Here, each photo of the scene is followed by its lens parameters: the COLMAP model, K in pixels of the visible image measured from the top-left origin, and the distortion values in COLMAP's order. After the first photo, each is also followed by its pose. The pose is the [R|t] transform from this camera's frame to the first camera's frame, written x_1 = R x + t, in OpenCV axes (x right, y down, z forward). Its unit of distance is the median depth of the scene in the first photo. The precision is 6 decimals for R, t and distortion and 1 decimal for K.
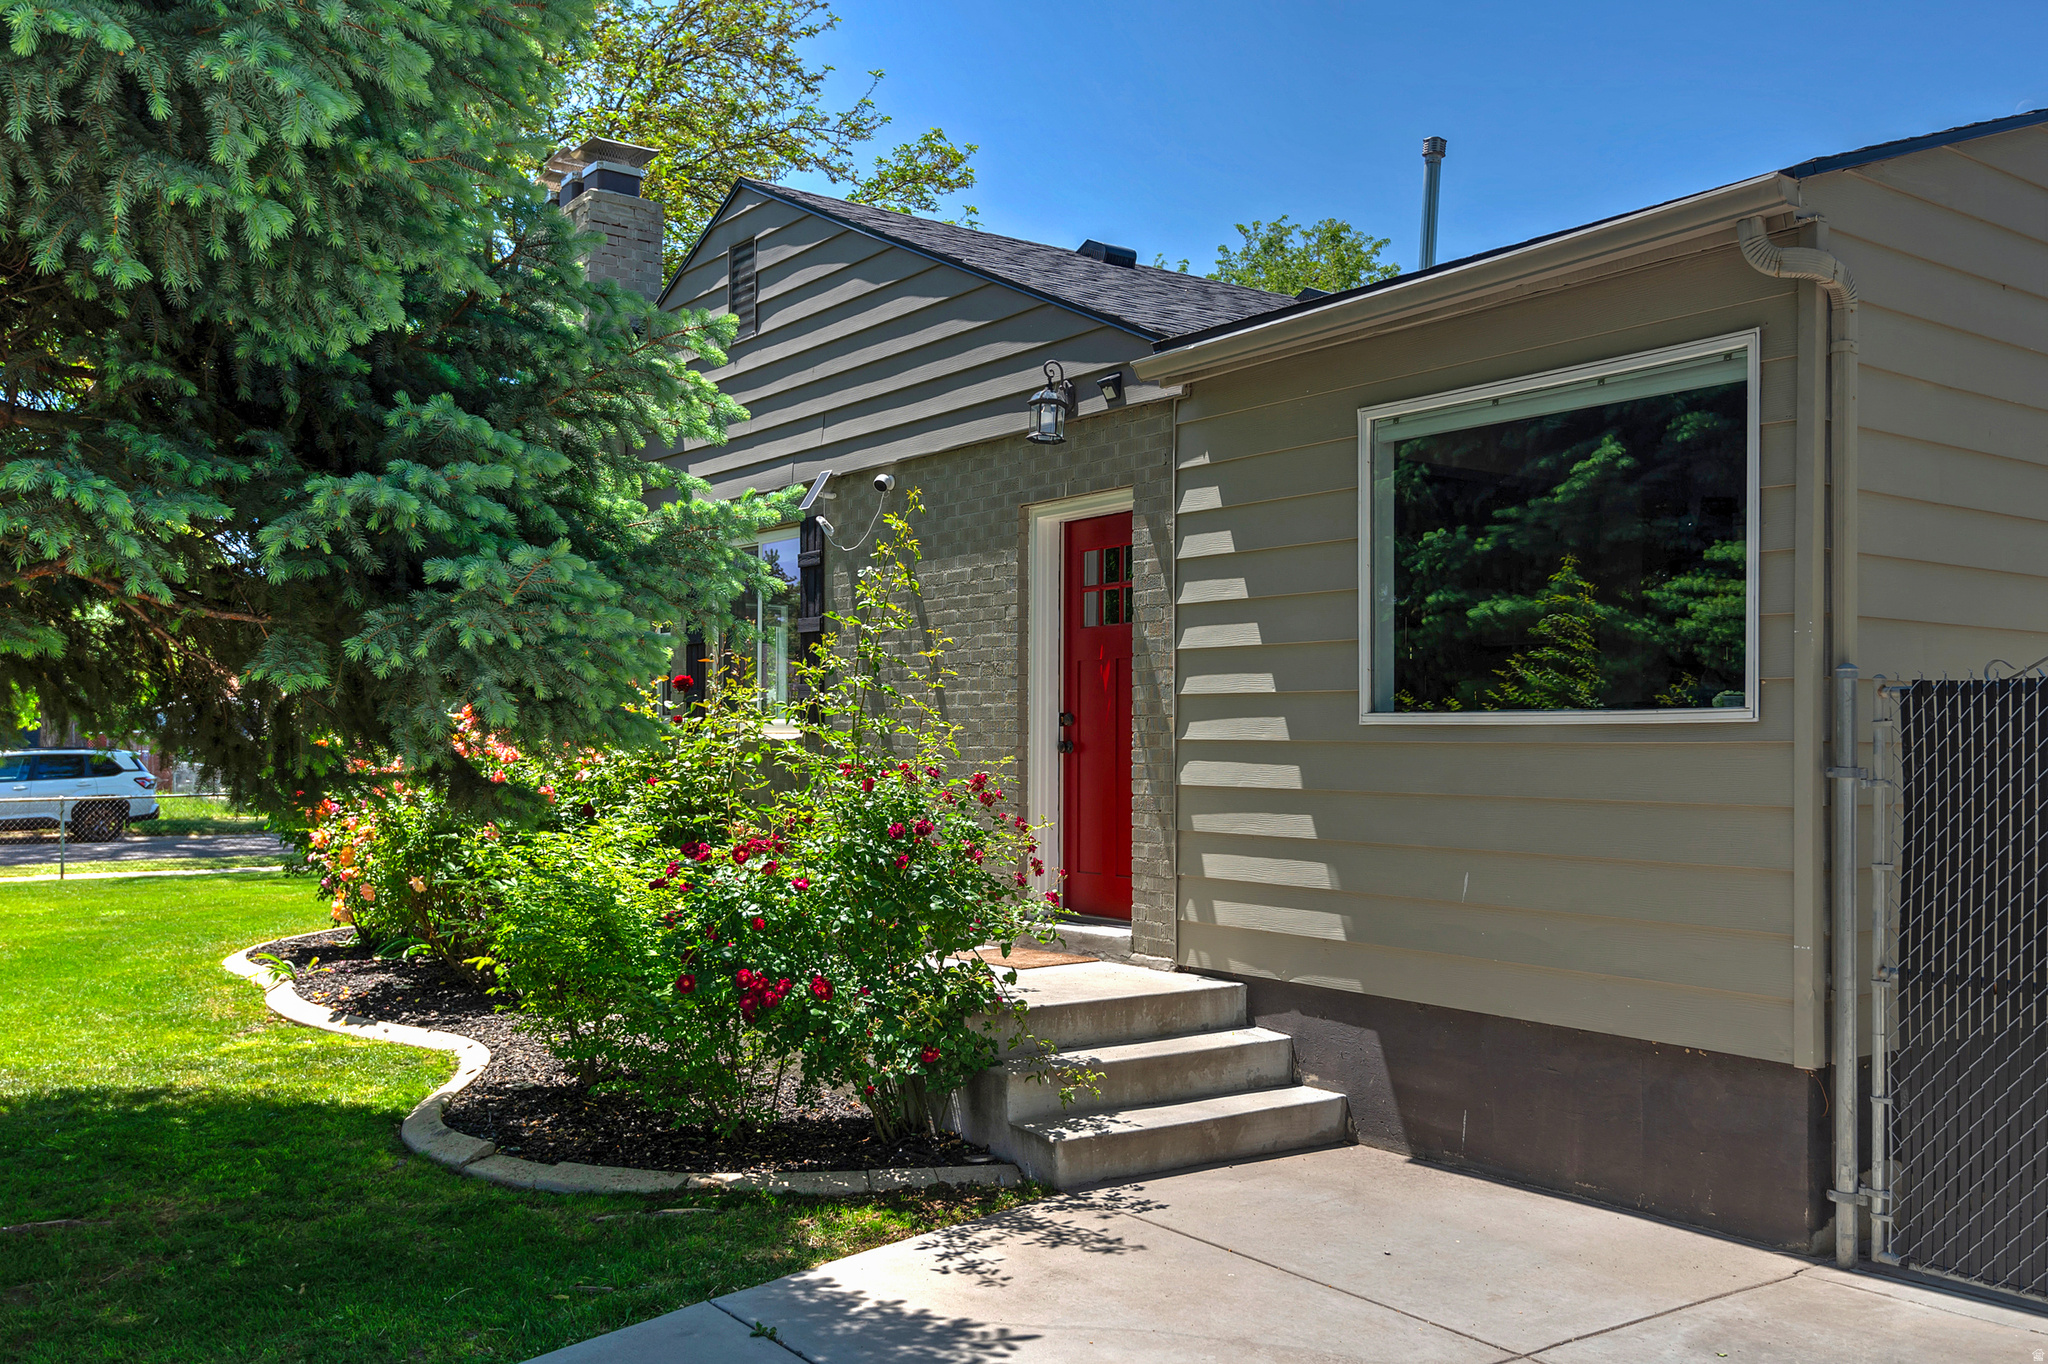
lens RADIAL K [[1738.2, 0, 1070.7], [0, 1738.2, 691.6], [0, 0, 1]] dist [0.058707, 0.001912]
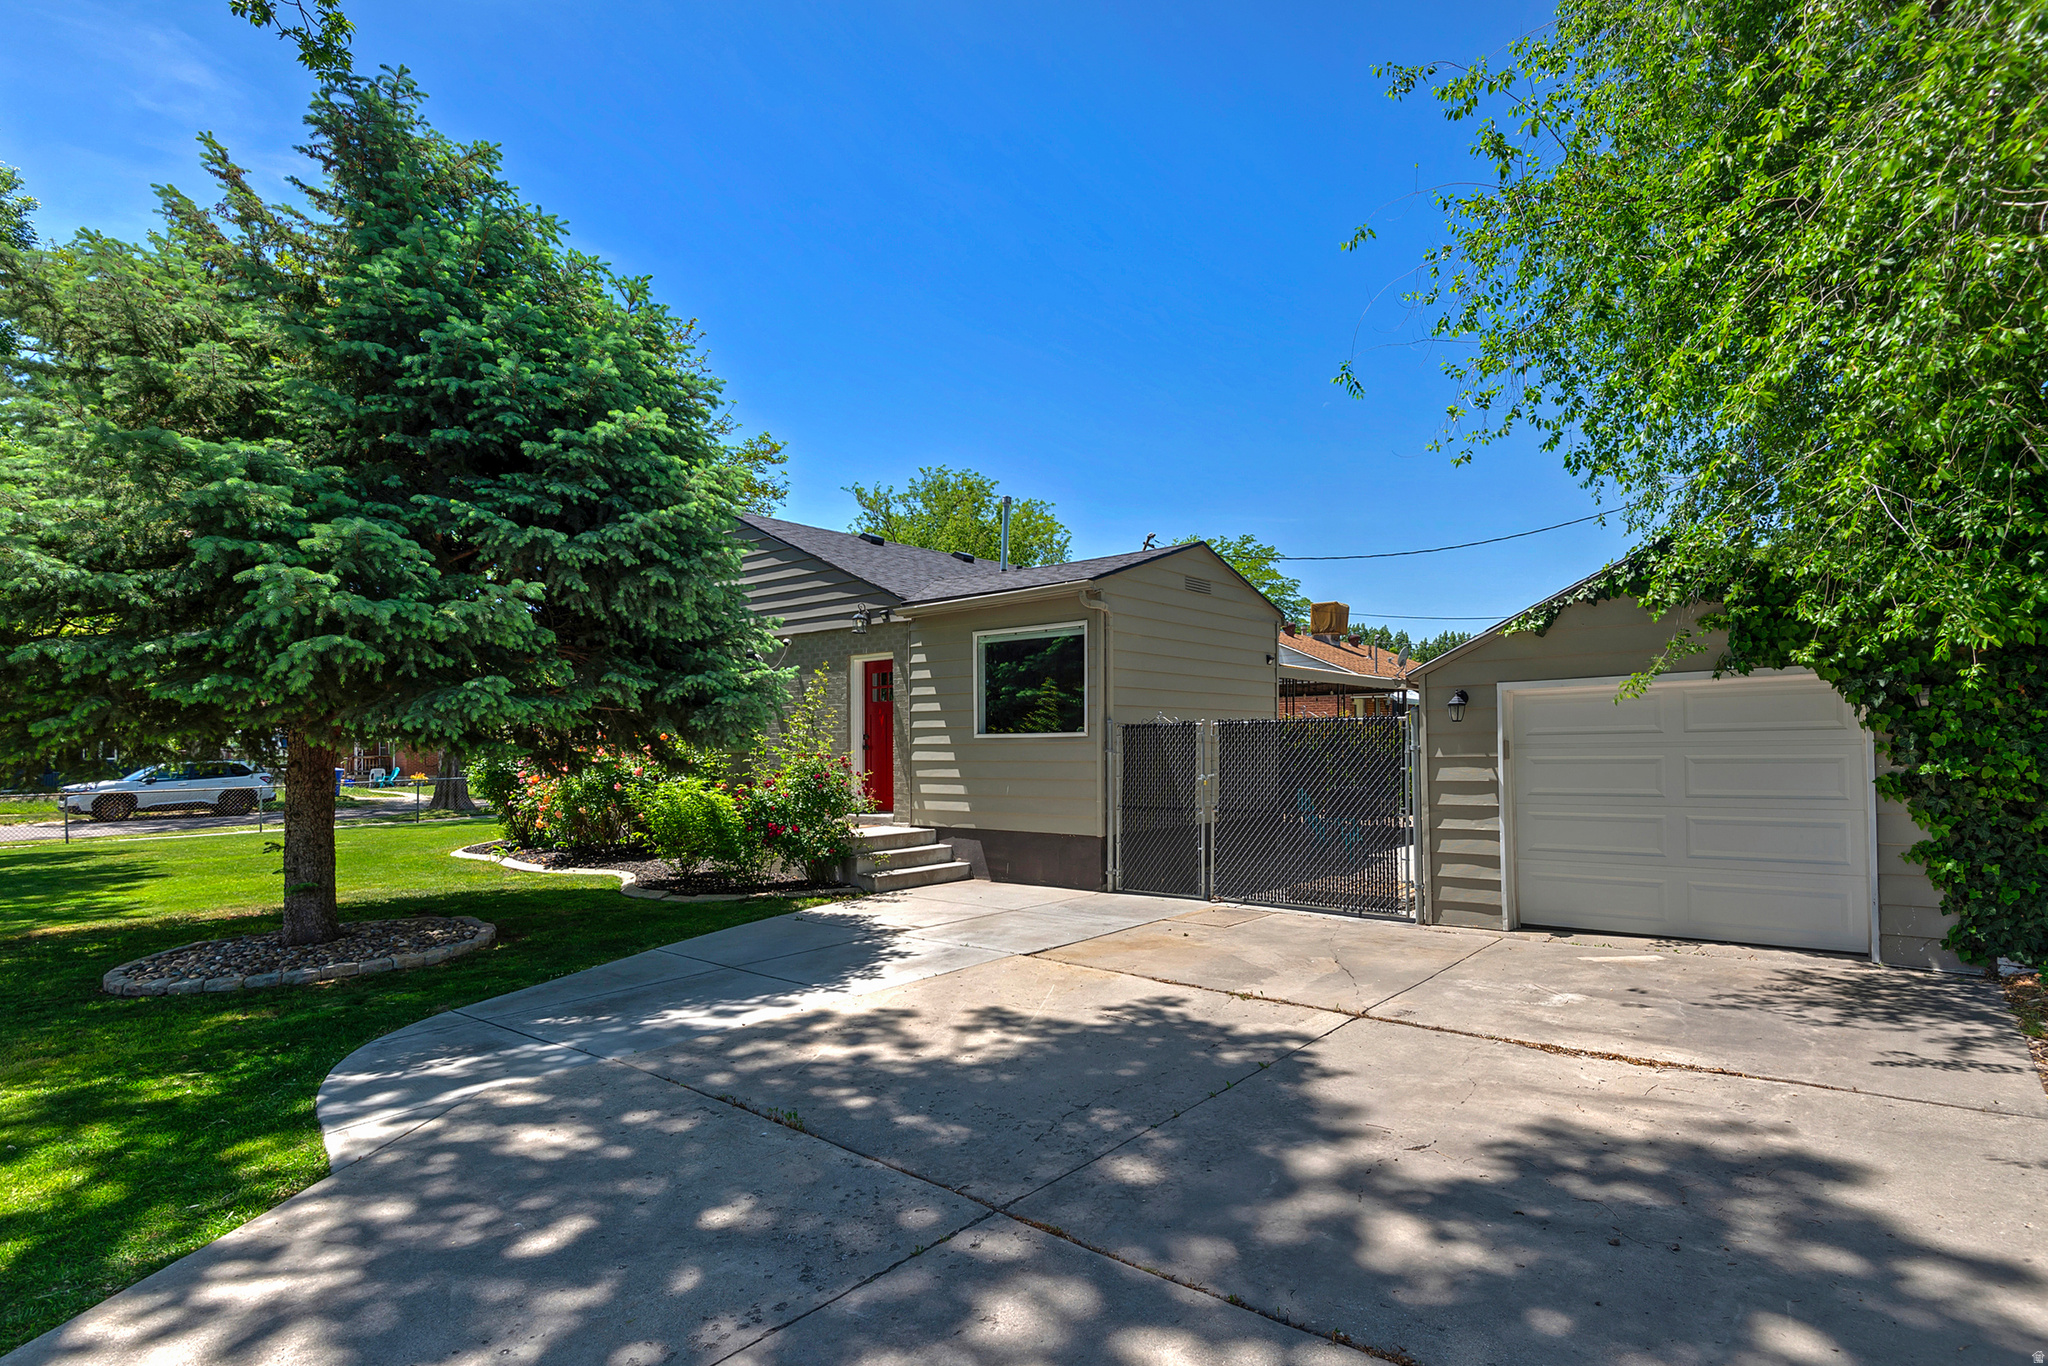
lens RADIAL K [[985.7, 0, 1024.0], [0, 985.7, 683.0], [0, 0, 1]] dist [0.001684, -0.000856]
pose [[0.979778, -0.002700, 0.200067, -0.081665], [0.009513, 0.999407, -0.033100, -0.017346], [-0.199859, 0.034334, 0.979223, -0.627148]]
